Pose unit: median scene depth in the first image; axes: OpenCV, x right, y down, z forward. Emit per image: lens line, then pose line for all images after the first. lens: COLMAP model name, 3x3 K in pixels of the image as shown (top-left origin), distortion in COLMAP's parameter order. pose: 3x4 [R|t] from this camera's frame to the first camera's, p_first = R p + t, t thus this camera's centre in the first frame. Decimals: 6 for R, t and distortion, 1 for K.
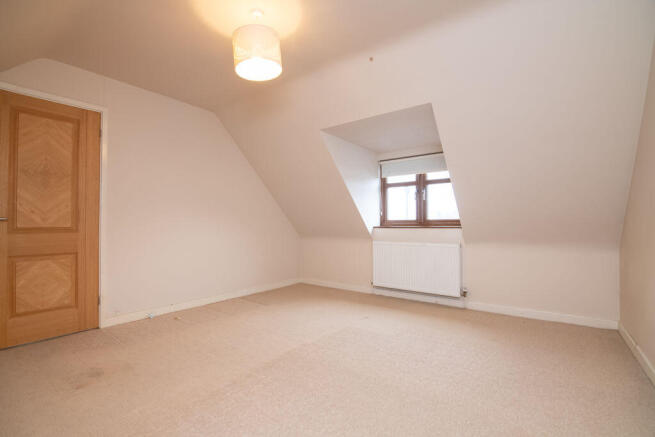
lens RADIAL K [[301.9, 0, 327.5], [0, 301.9, 218.5], [0, 0, 1]] dist [-0.003142, -0.000429]
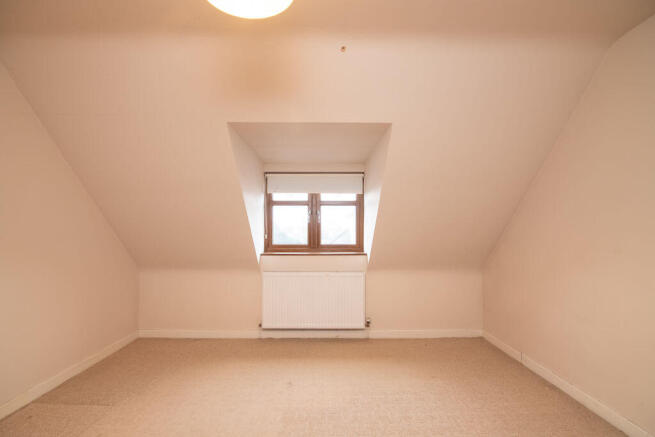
lens RADIAL K [[301.9, 0, 327.5], [0, 301.9, 218.5], [0, 0, 1]] dist [-0.003142, -0.000429]
pose [[0.804383, 0.022828, 0.593672, -0.191816], [-0.010995, 0.999662, -0.023542, -0.051624], [-0.594009, 0.012410, 0.804363, 0.250741]]
